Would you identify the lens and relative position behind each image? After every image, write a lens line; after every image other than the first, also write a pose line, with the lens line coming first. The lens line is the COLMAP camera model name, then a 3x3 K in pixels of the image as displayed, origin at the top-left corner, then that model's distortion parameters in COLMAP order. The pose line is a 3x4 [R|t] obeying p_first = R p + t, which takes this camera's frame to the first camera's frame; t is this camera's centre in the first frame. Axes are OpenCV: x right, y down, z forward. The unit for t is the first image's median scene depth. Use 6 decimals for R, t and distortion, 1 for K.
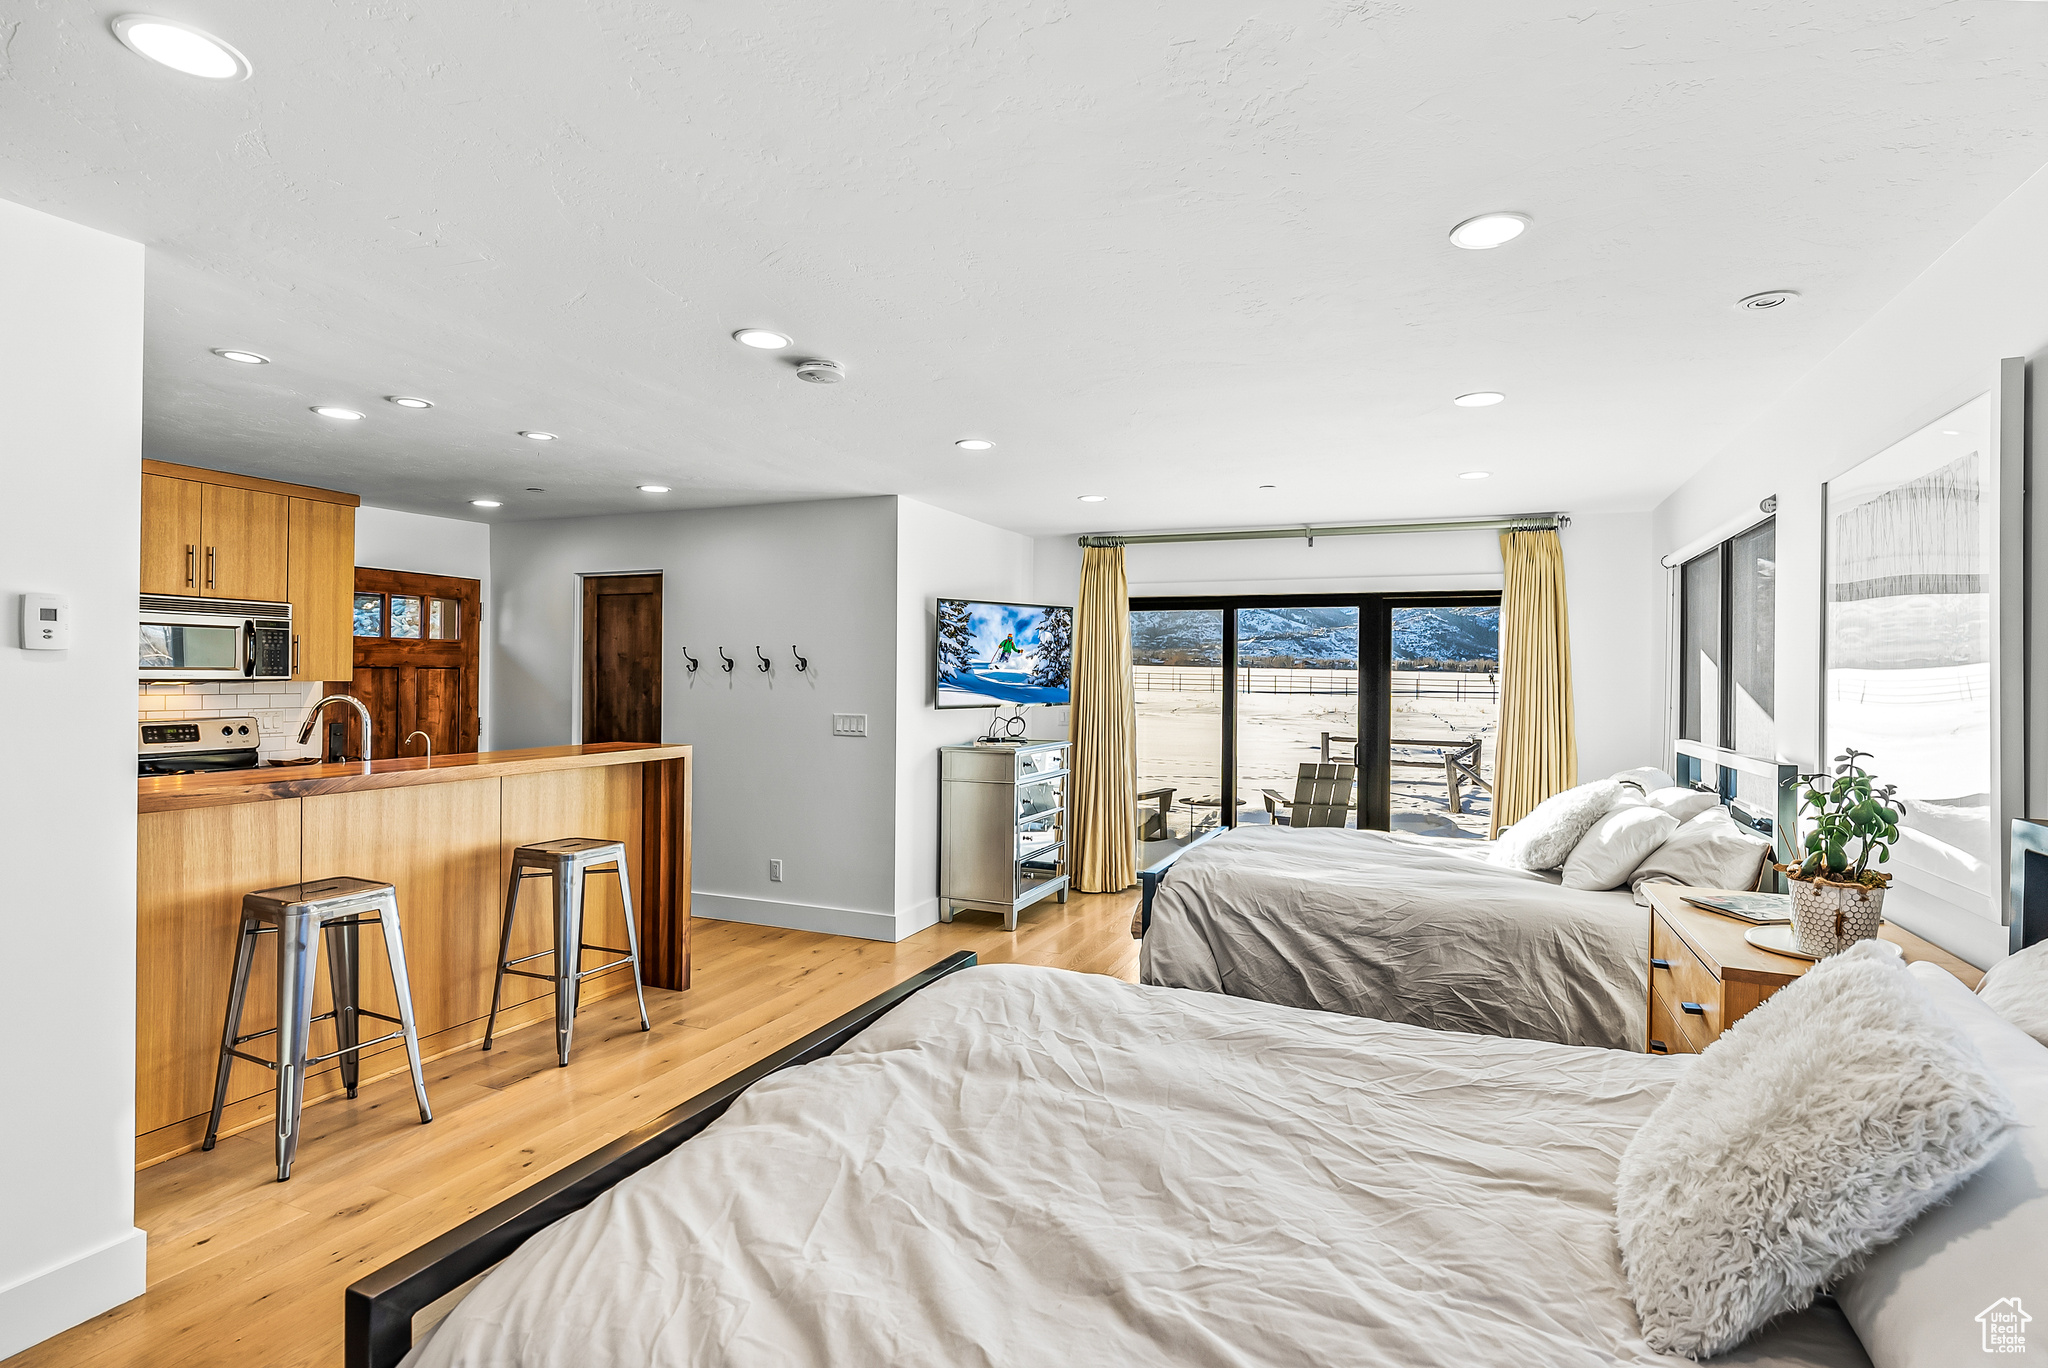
lens RADIAL K [[959.6, 0, 1019.6], [0, 959.6, 681.8], [0, 0, 1]] dist [-0.001493, 0.000006]
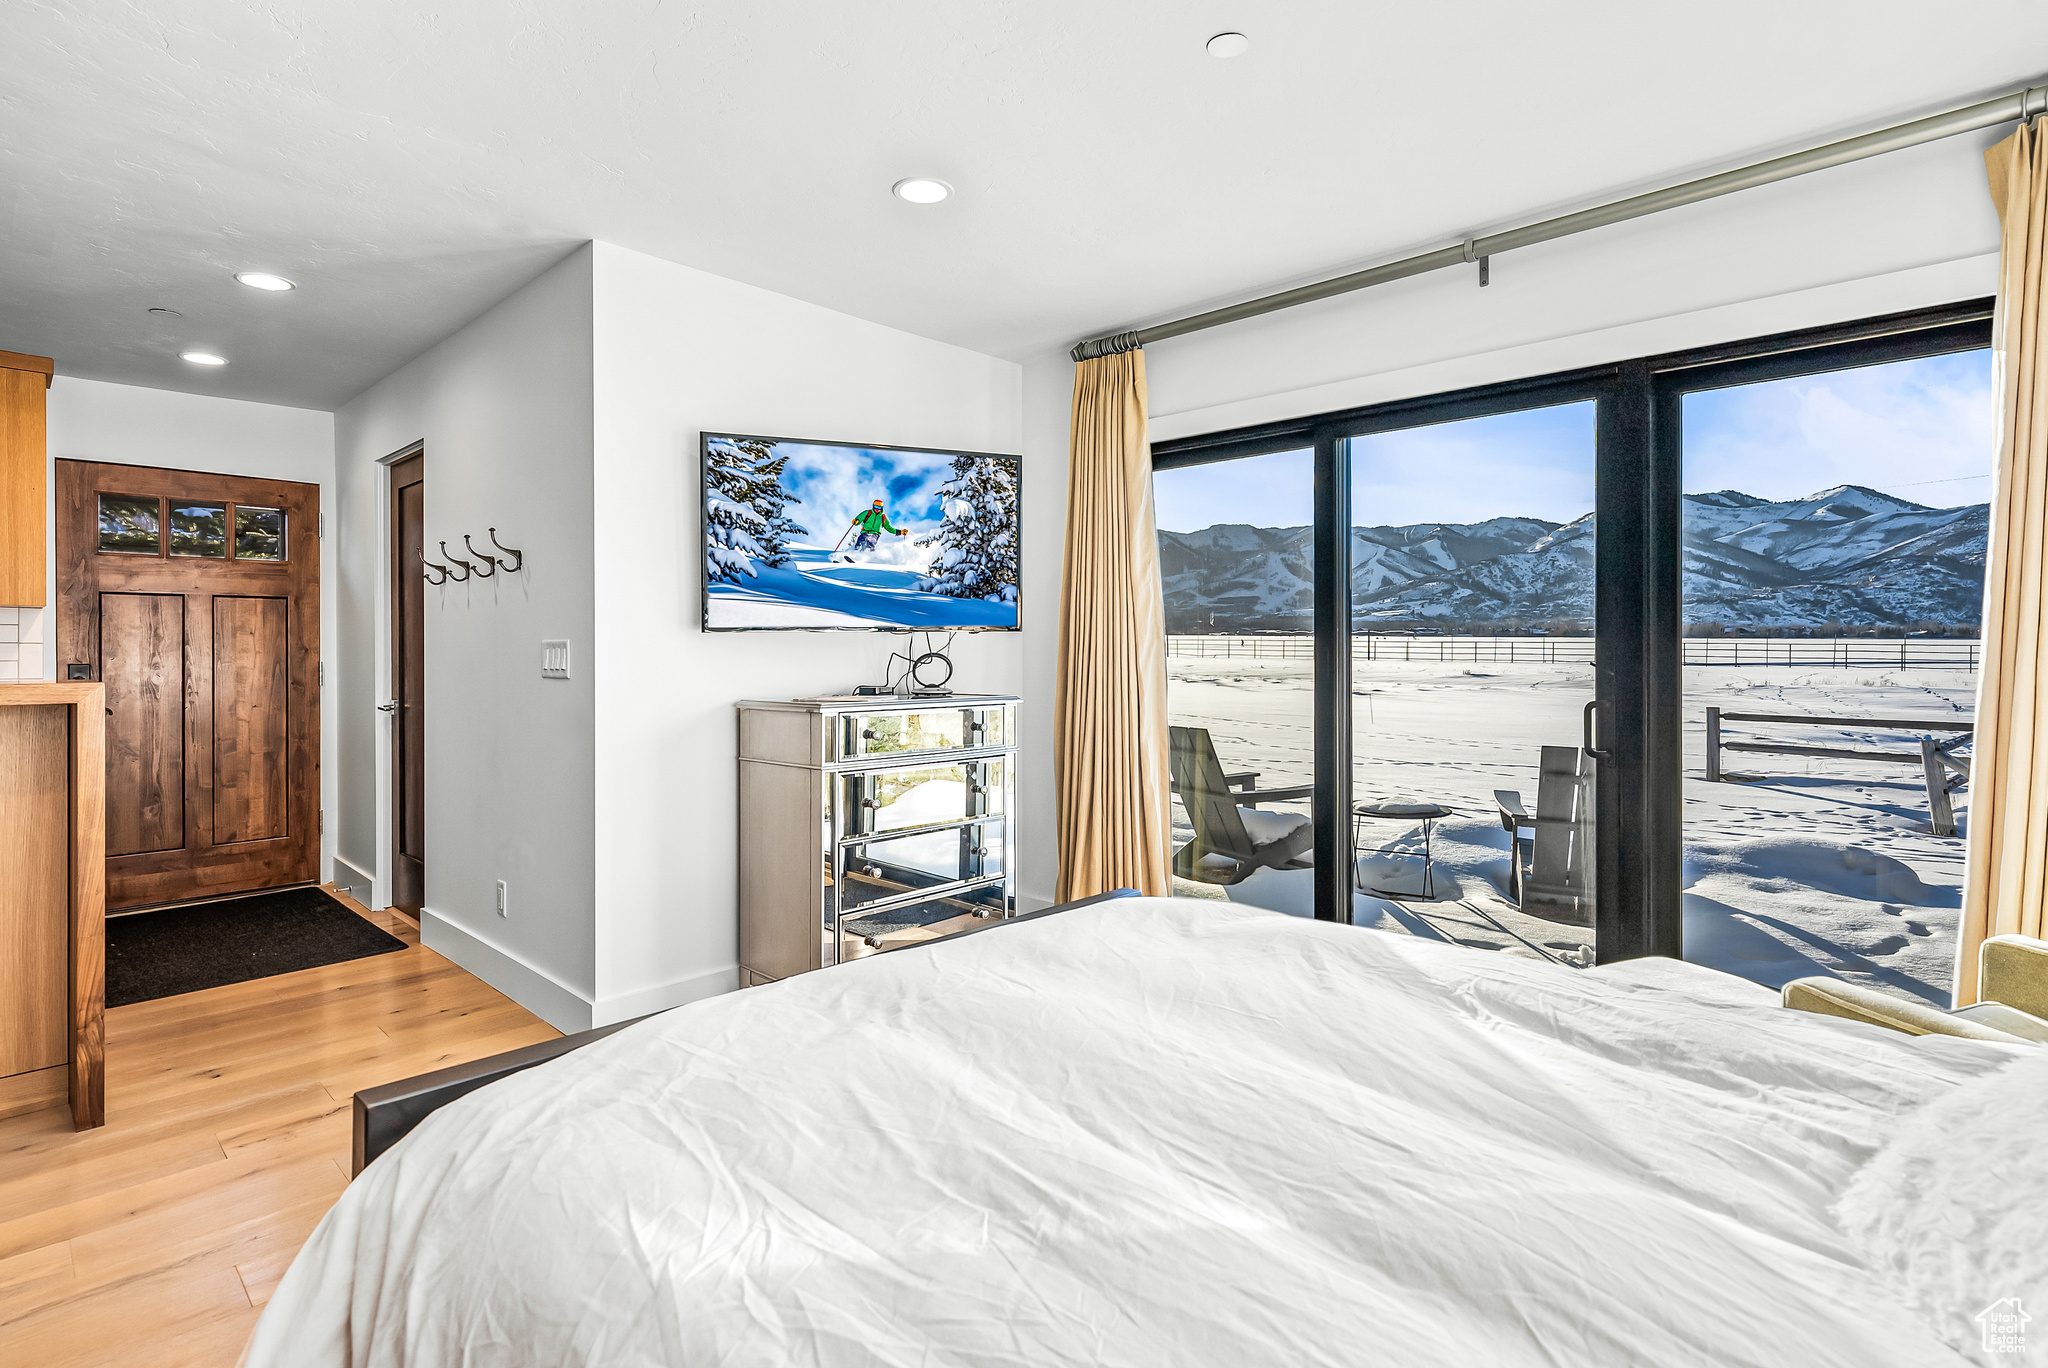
lens RADIAL K [[989.5, 0, 1020.2], [0, 989.5, 651.1], [0, 0, 1]] dist [0.003674, -0.001111]
pose [[0.943348, -0.010158, -0.331650, 0.267534], [0.007949, 0.999936, -0.008017, 0.044863], [0.331710, 0.004926, 0.943369, 0.501702]]
